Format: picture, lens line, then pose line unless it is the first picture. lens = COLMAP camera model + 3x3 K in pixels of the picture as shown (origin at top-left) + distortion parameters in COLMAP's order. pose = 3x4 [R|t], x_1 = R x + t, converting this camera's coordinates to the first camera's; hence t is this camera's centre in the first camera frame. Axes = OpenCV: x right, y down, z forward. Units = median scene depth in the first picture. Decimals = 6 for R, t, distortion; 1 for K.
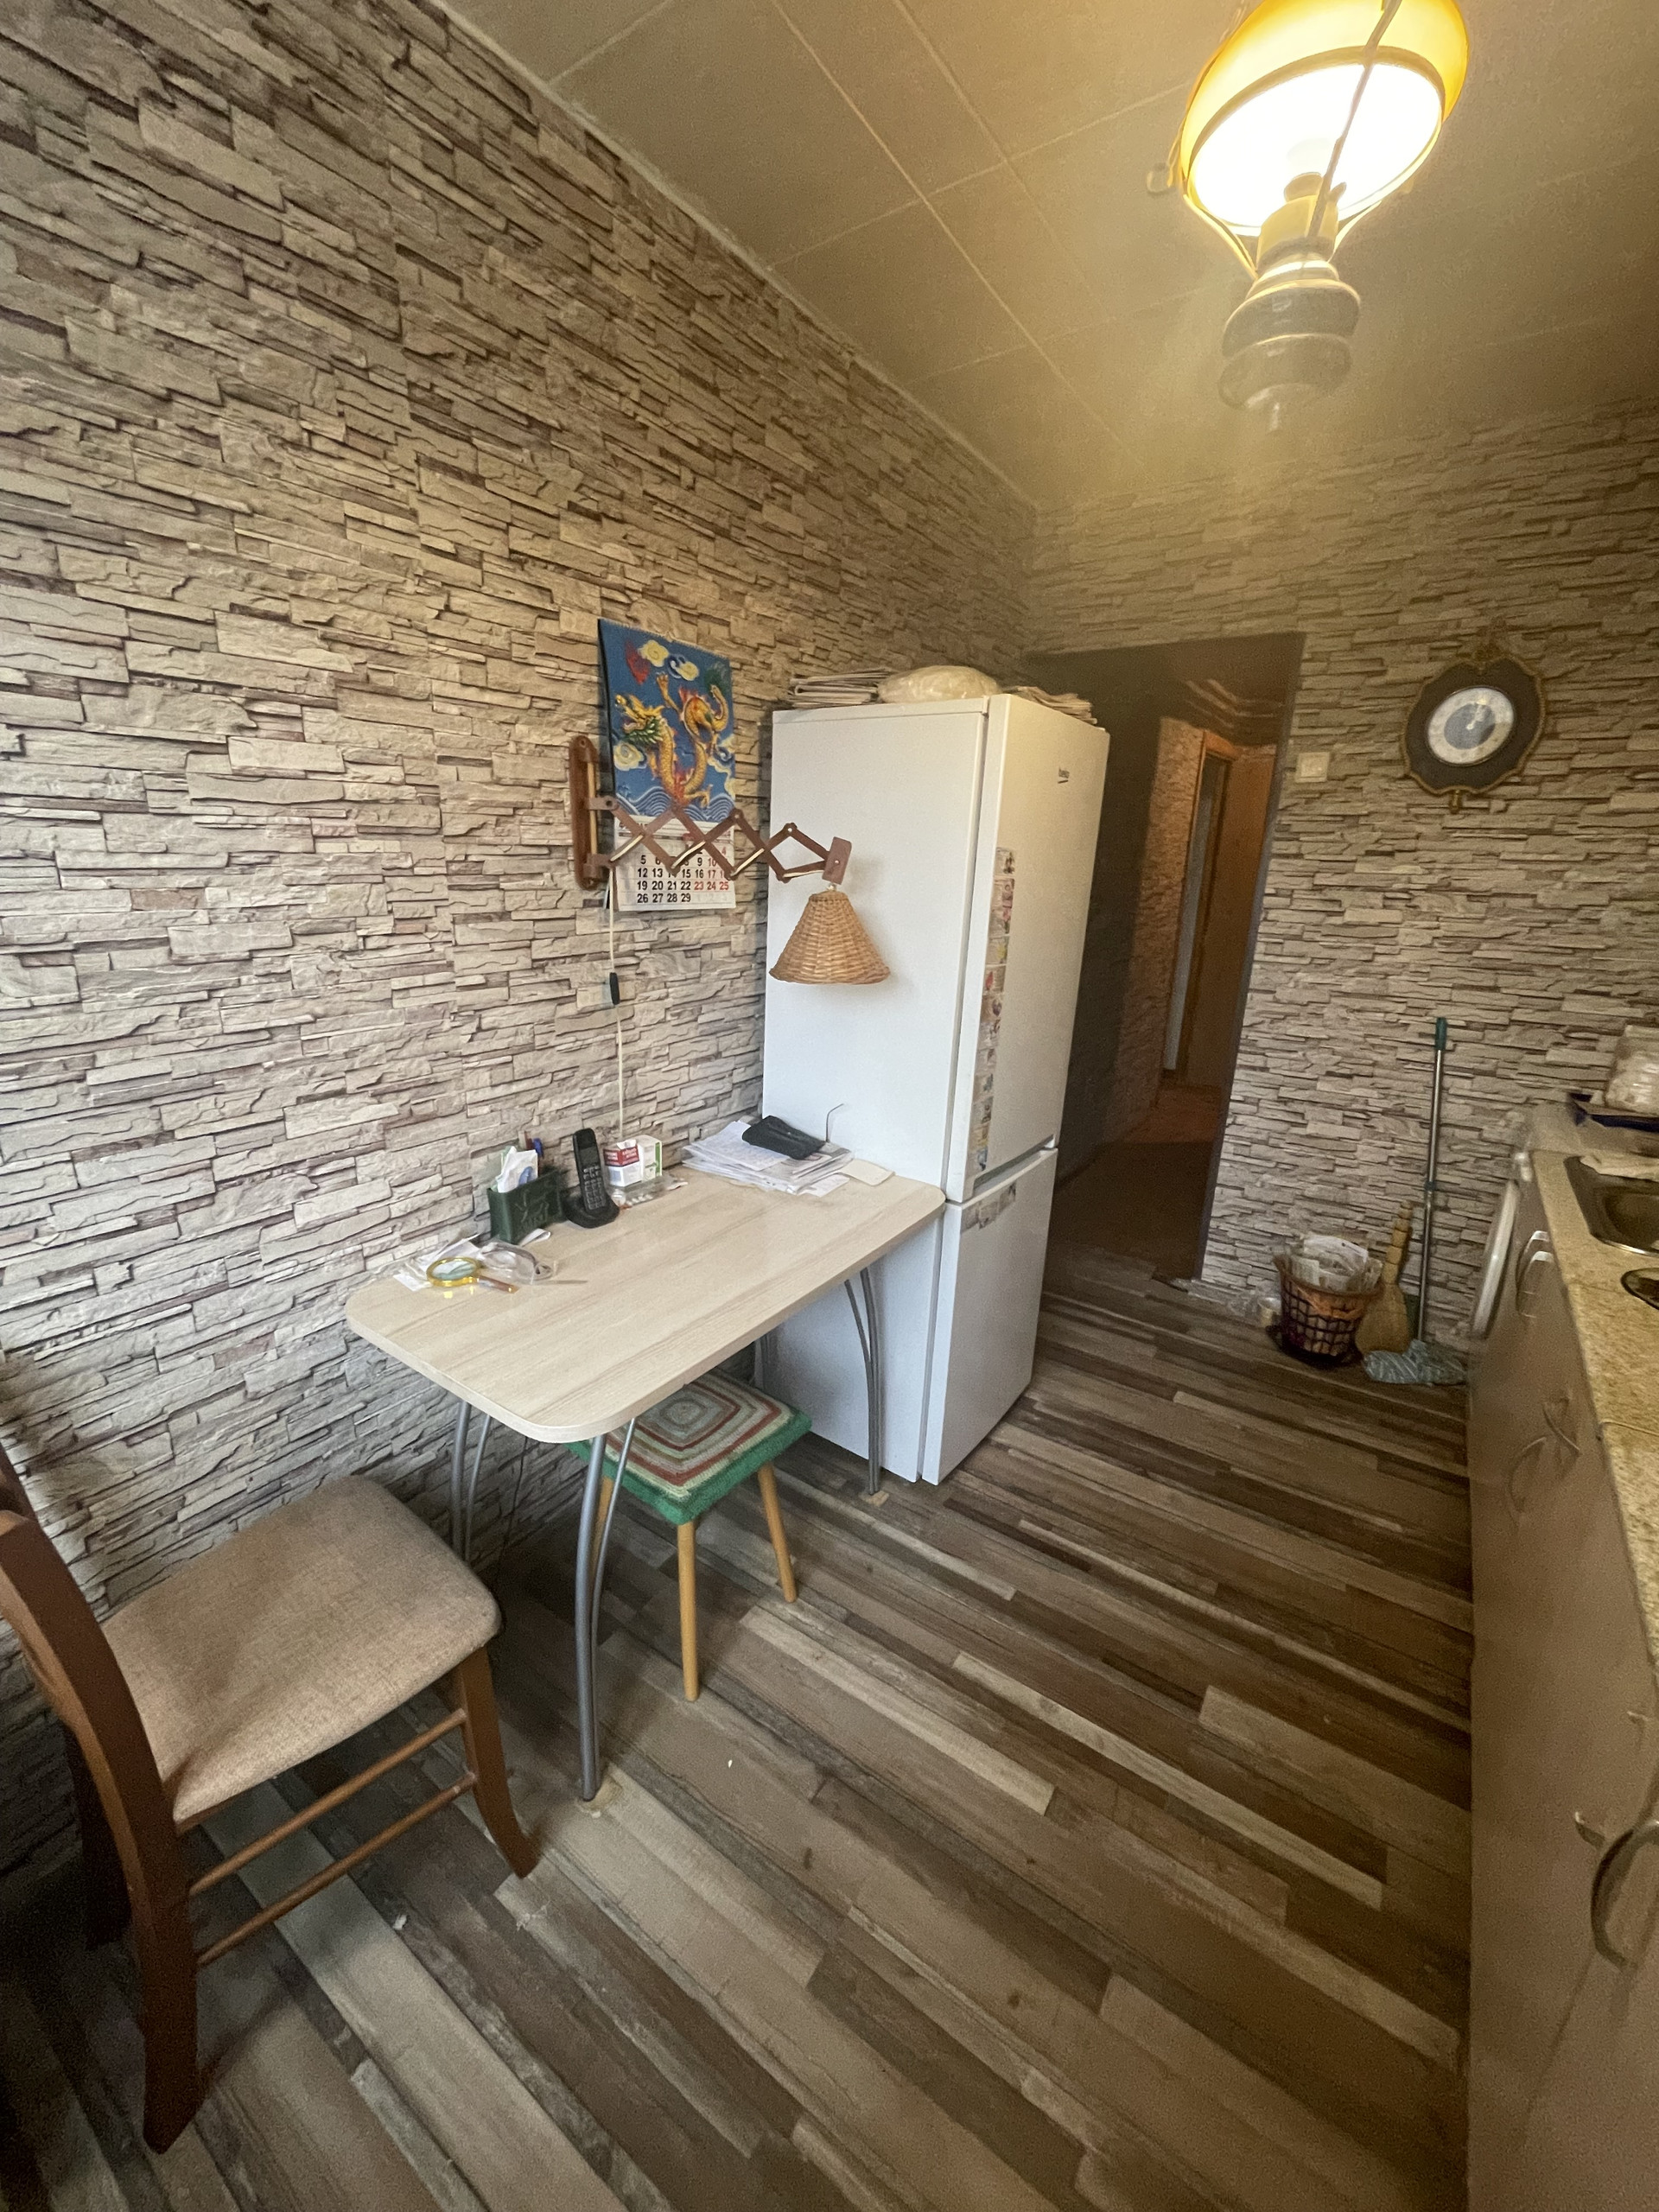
lens RADIAL K [[893.6, 0, 830.4], [0, 893.6, 1096.6], [0, 0, 1]] dist [-0.002623, 0.000166]
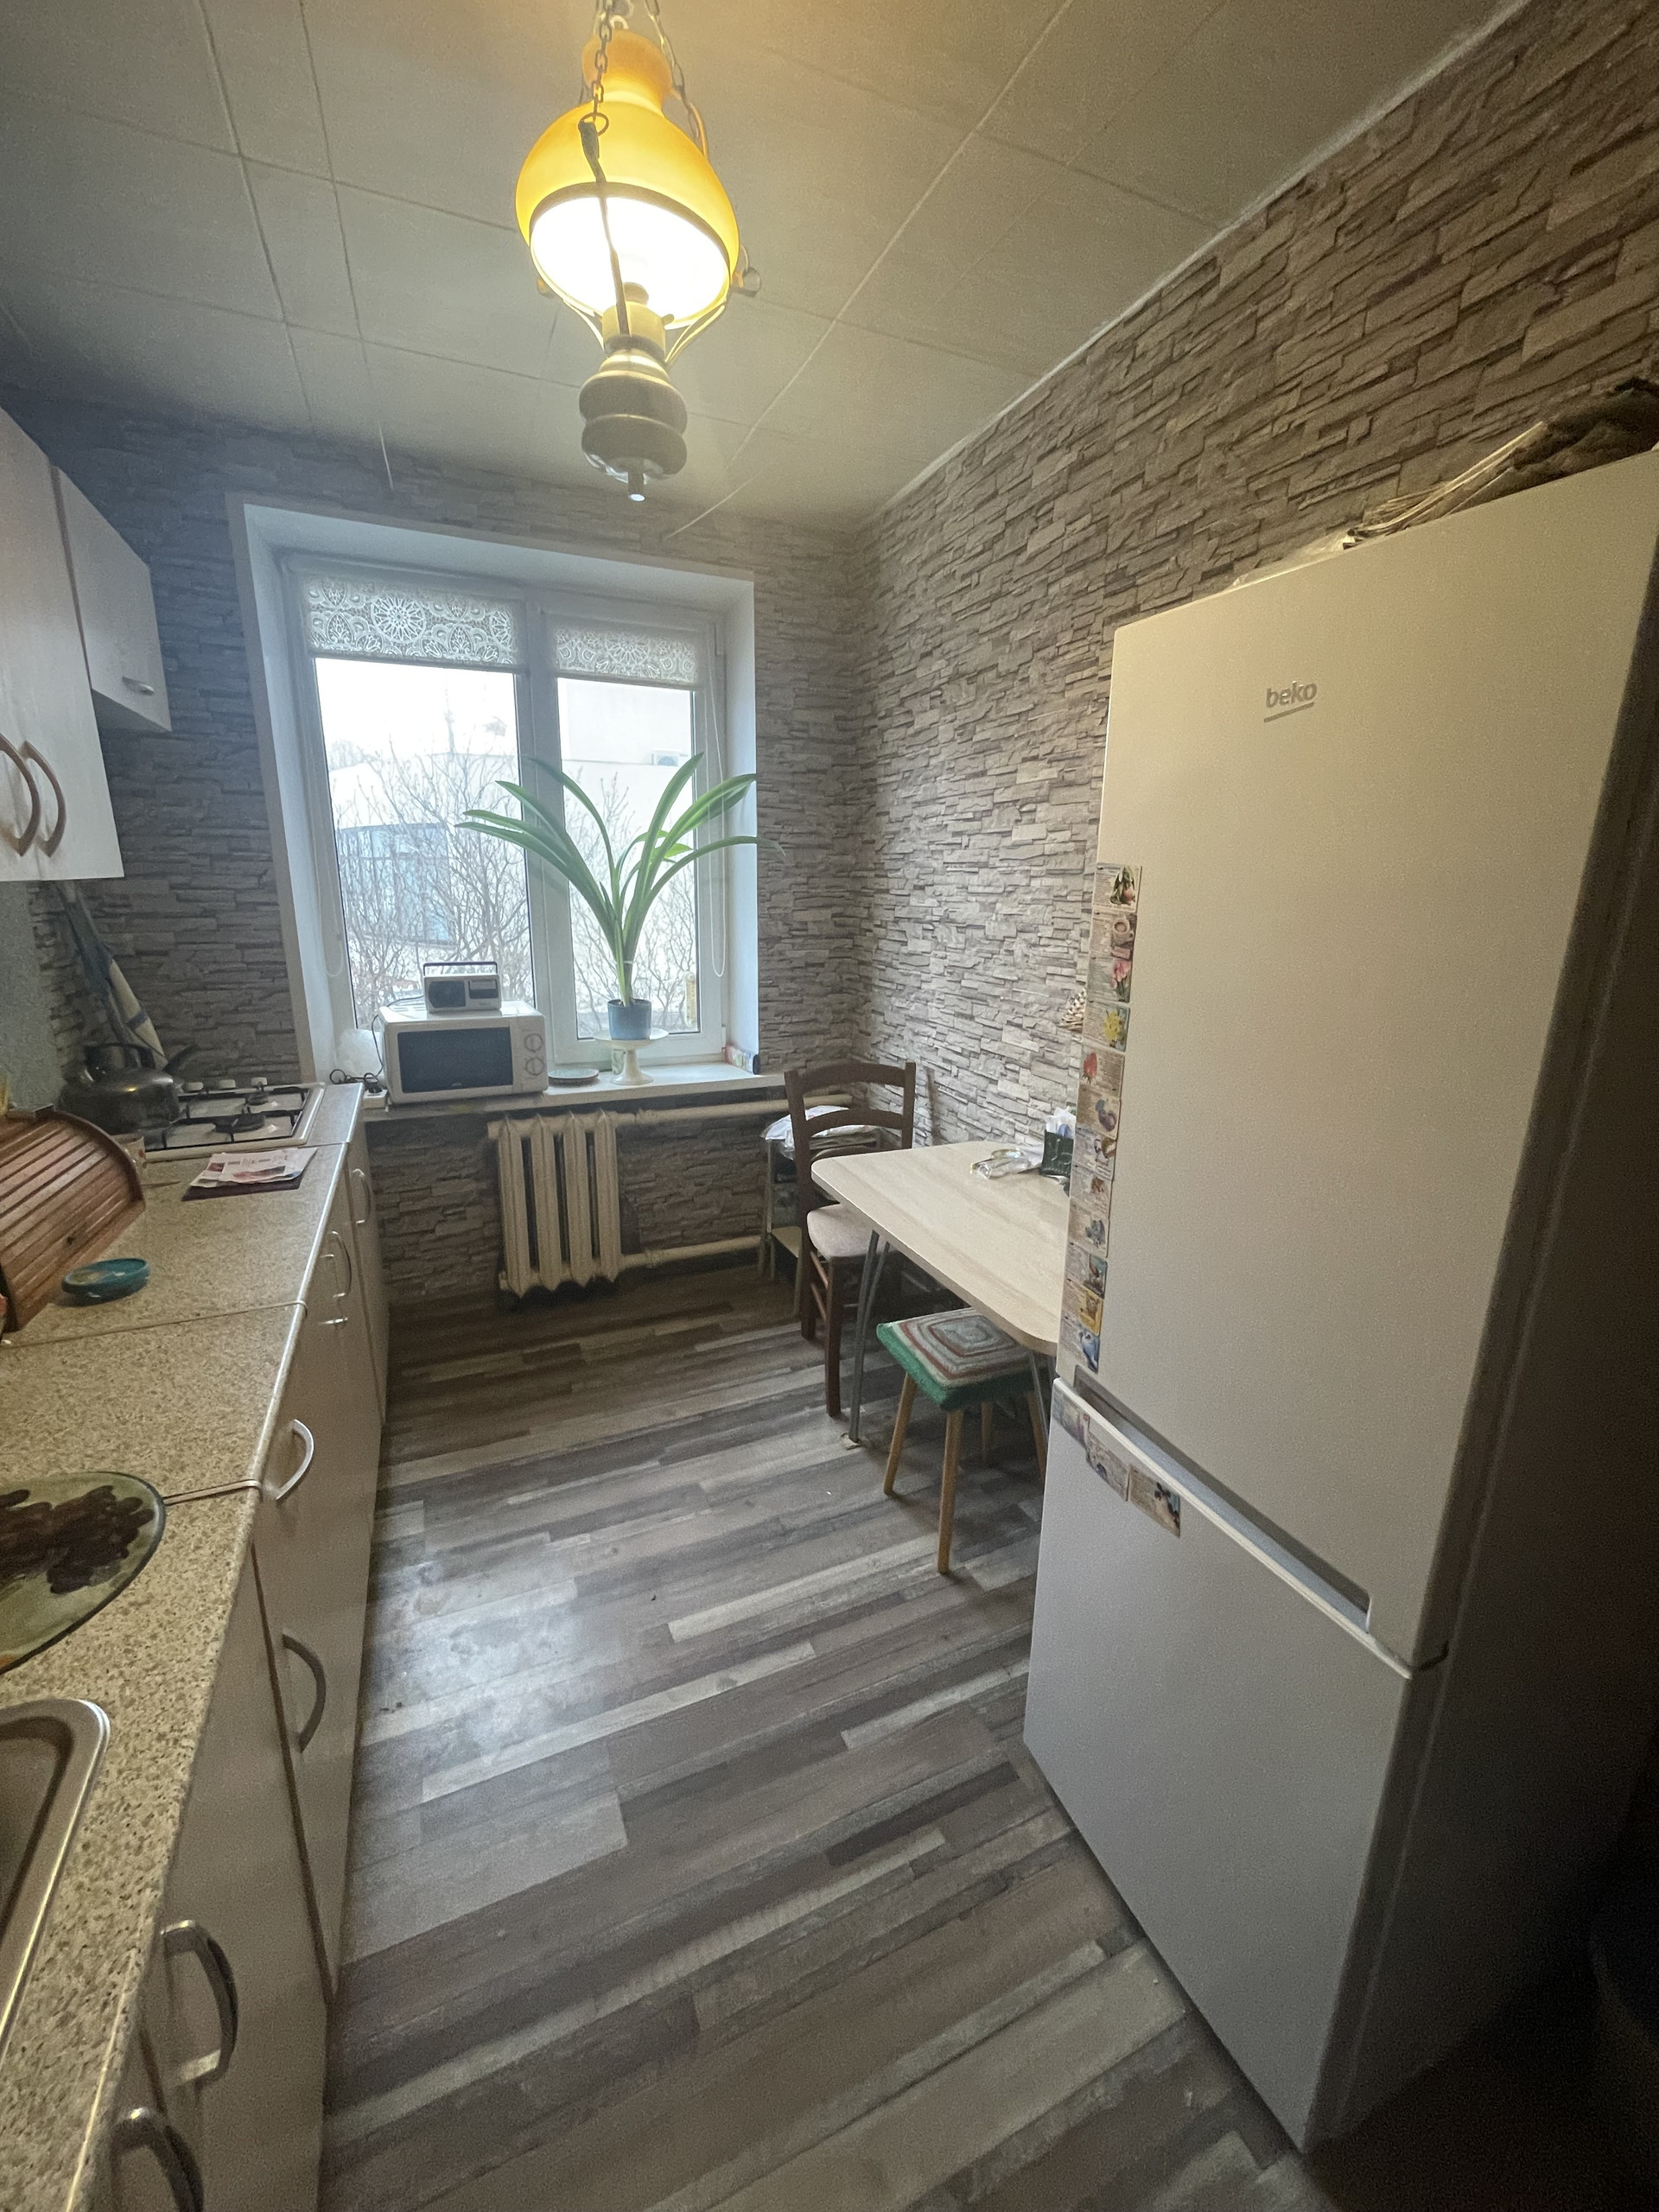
lens RADIAL K [[893.6, 0, 830.4], [0, 893.6, 1096.6], [0, 0, 1]] dist [-0.002623, 0.000166]
pose [[-0.519895, 0.169630, -0.837219, 1.084640], [-0.257040, 0.903598, 0.342696, -0.372795], [0.814641, 0.393365, -0.426174, 1.483772]]
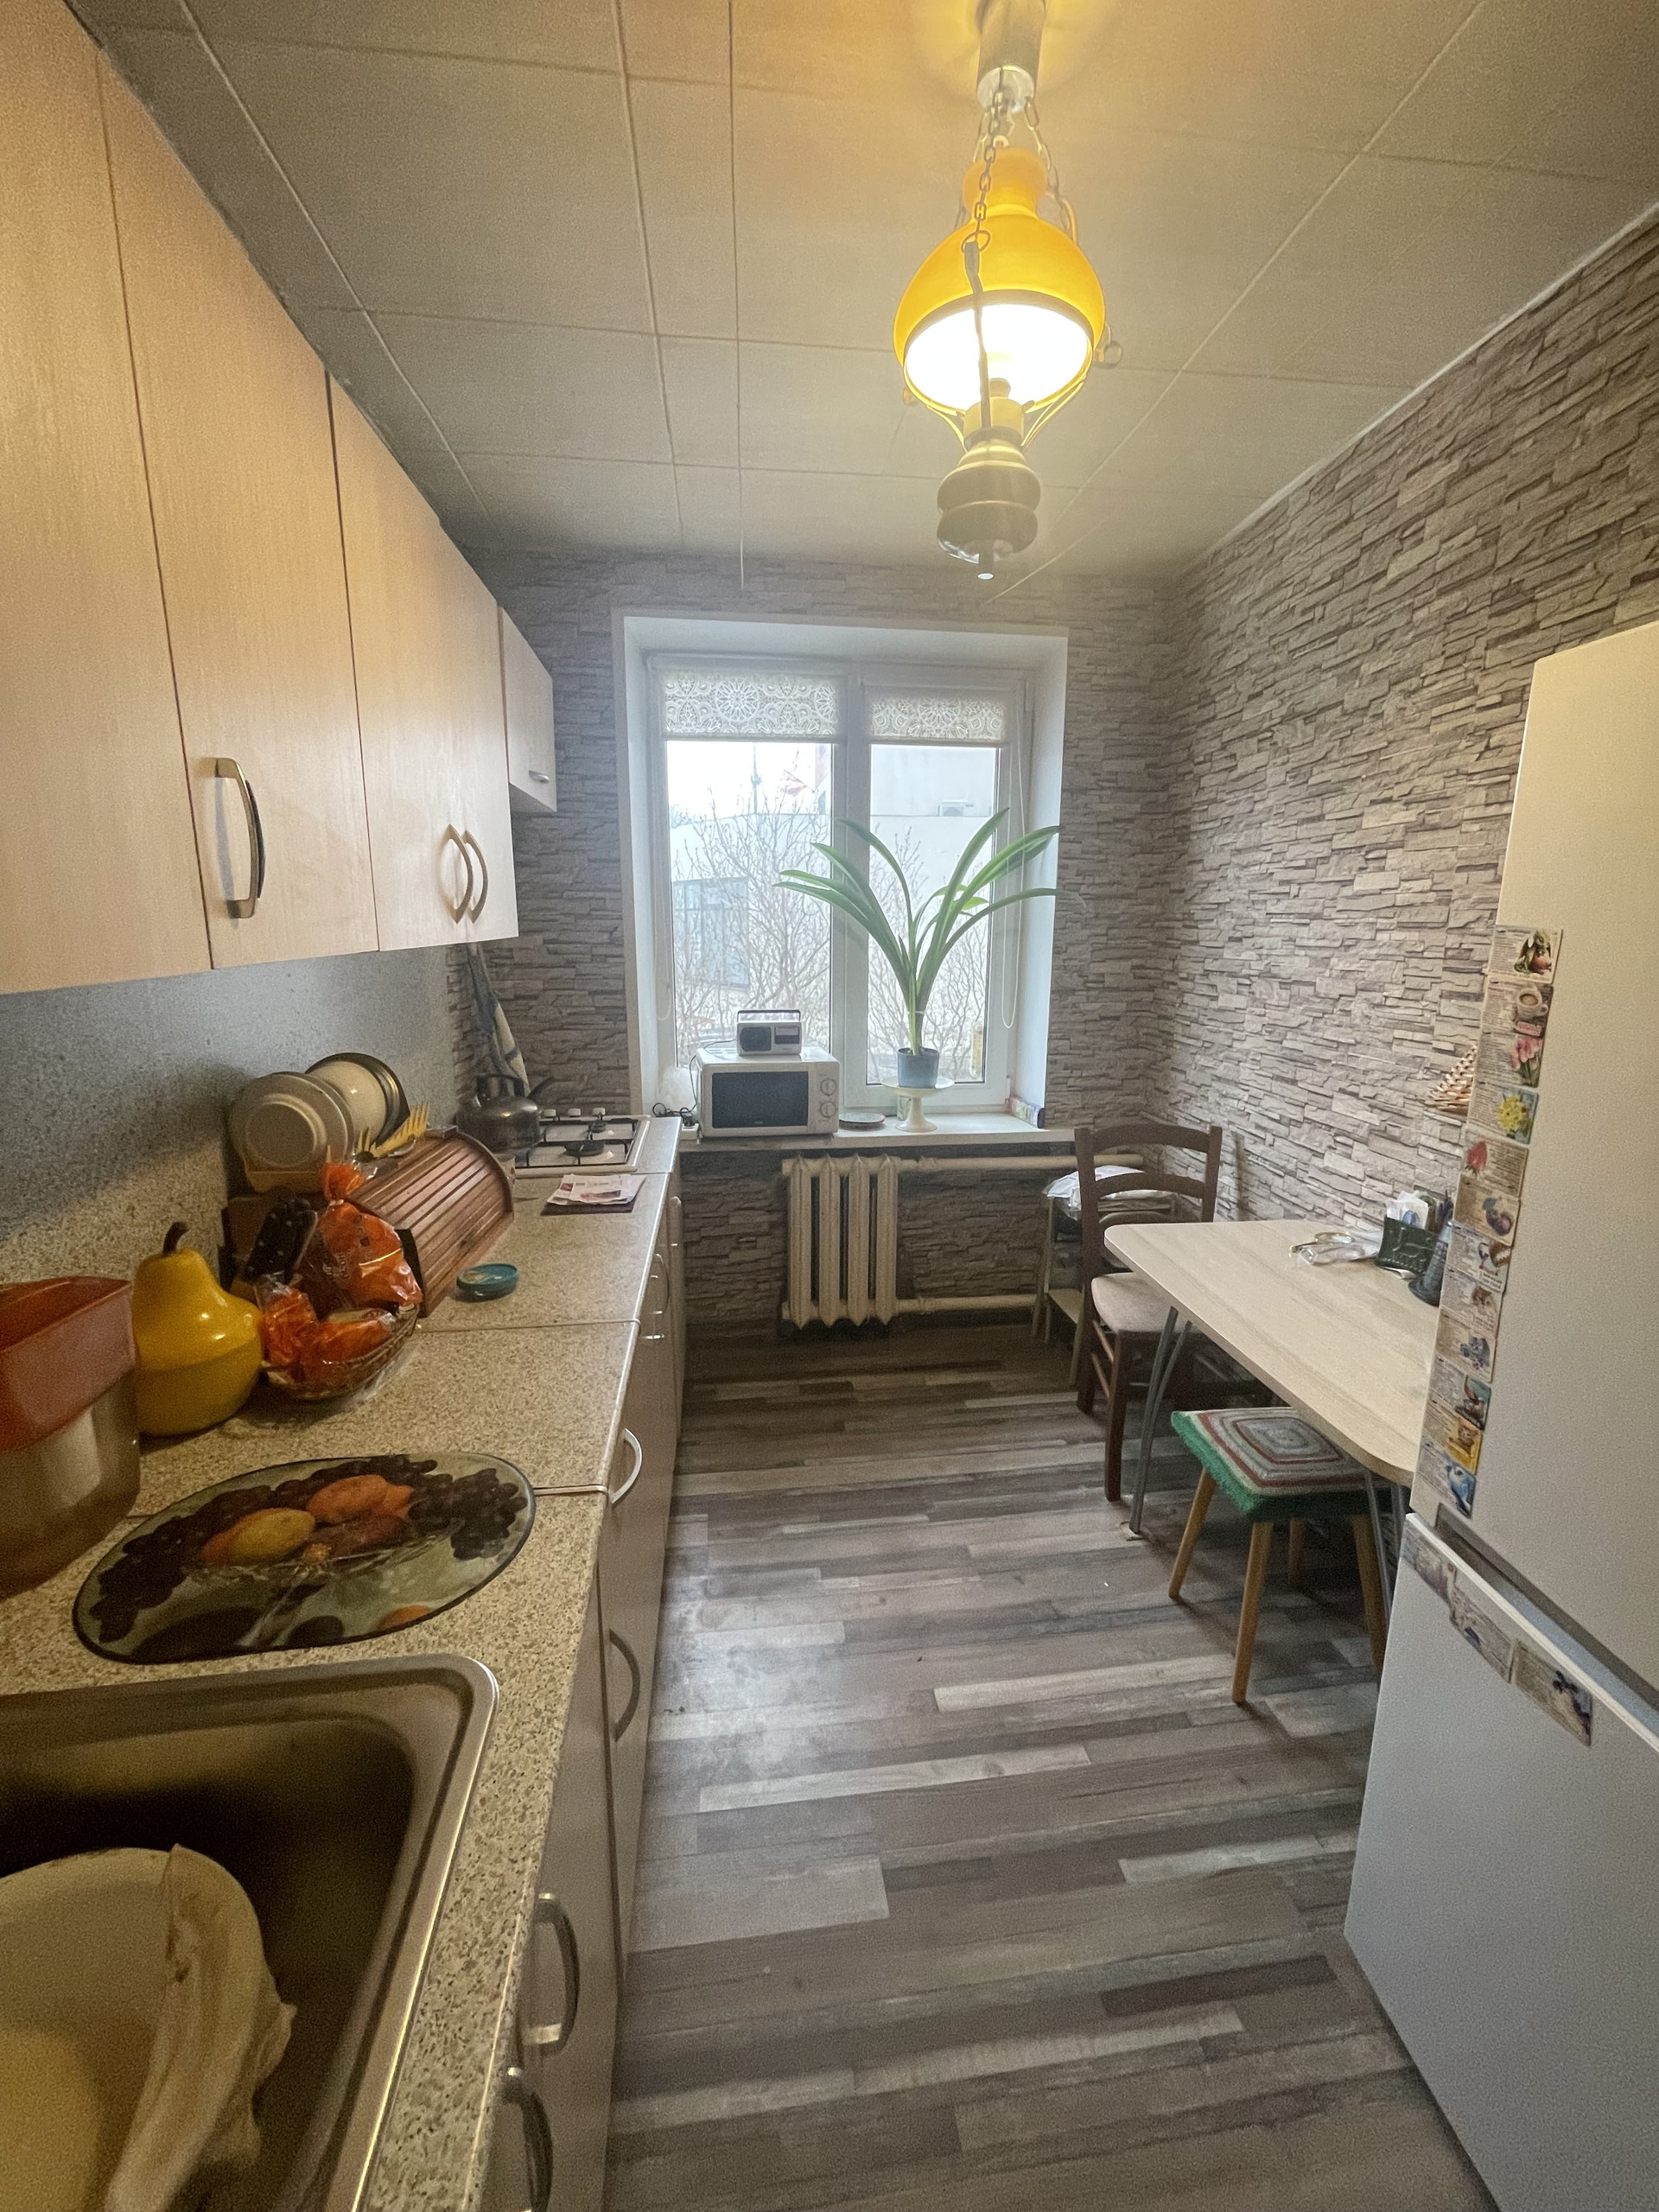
lens RADIAL K [[894.1, 0, 832.8], [0, 894.1, 1096.0], [0, 0, 1]] dist [-0.001999, 0.001029]
pose [[-0.747271, 0.097104, -0.657387, 1.112290], [-0.203977, 0.907990, 0.365988, -0.377392], [0.632440, 0.407584, -0.658707, 1.439449]]
